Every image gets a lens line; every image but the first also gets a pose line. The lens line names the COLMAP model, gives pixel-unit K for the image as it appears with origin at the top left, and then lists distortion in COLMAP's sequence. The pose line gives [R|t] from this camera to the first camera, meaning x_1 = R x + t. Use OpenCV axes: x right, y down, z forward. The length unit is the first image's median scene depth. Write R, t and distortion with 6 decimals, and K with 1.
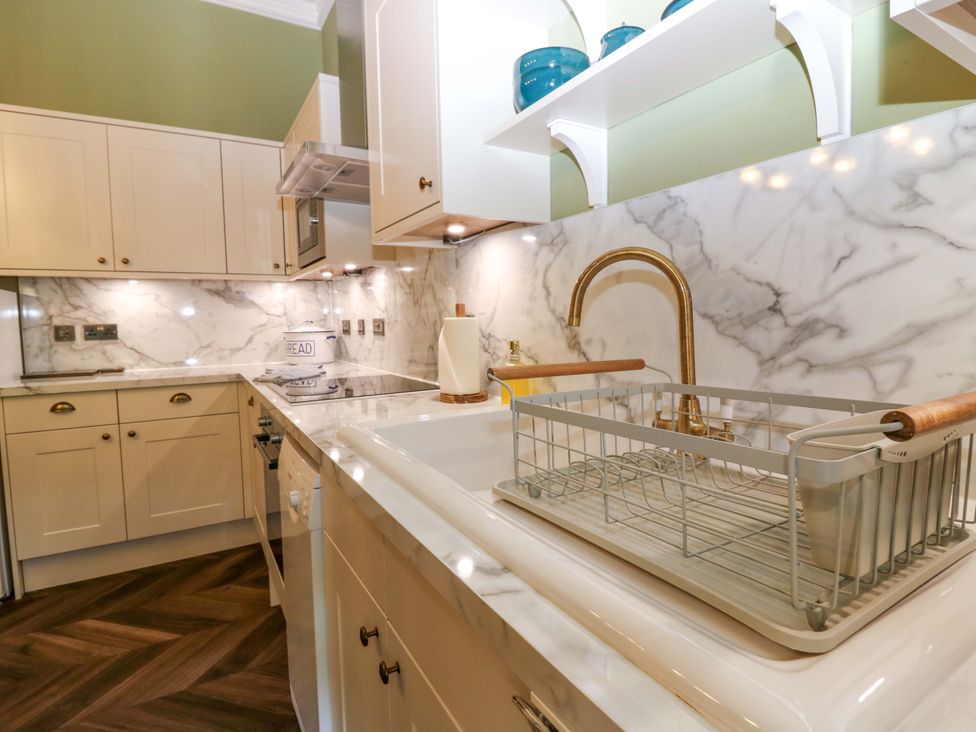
lens RADIAL K [[509.2, 0, 490.5], [0, 509.2, 355.2], [0, 0, 1]] dist [0.001320, -0.012409]
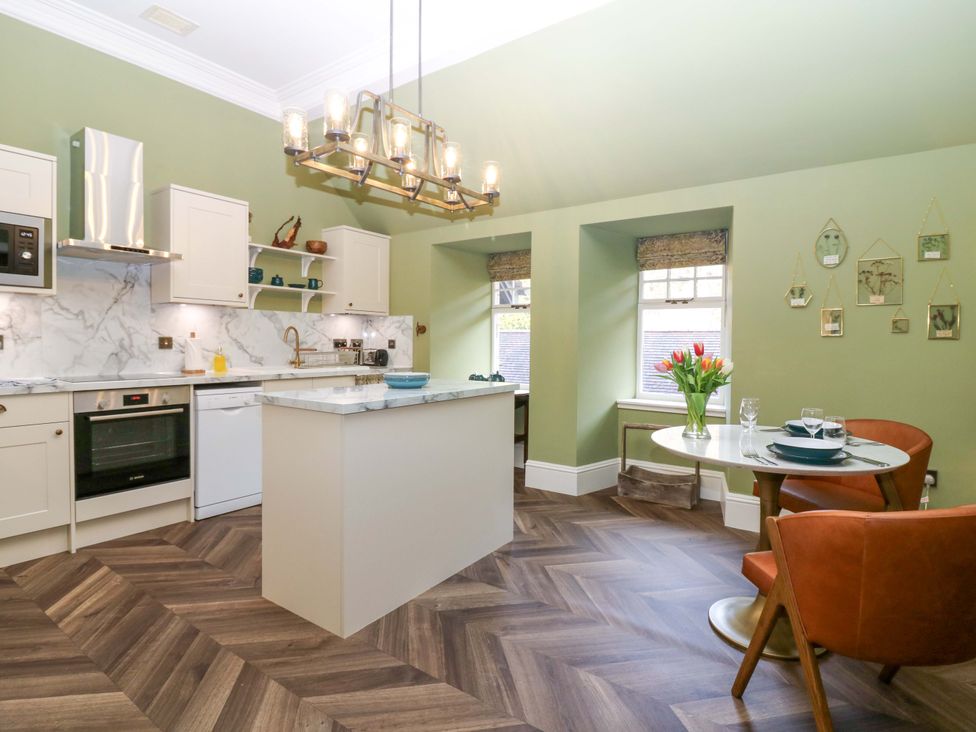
lens RADIAL K [[509.2, 0, 490.5], [0, 509.2, 355.2], [0, 0, 1]] dist [0.001320, -0.012409]
pose [[-0.405145, -0.007062, 0.914225, -1.681829], [0.061597, 0.997487, 0.035002, 0.004640], [-0.912175, 0.070494, -0.403692, 0.420754]]
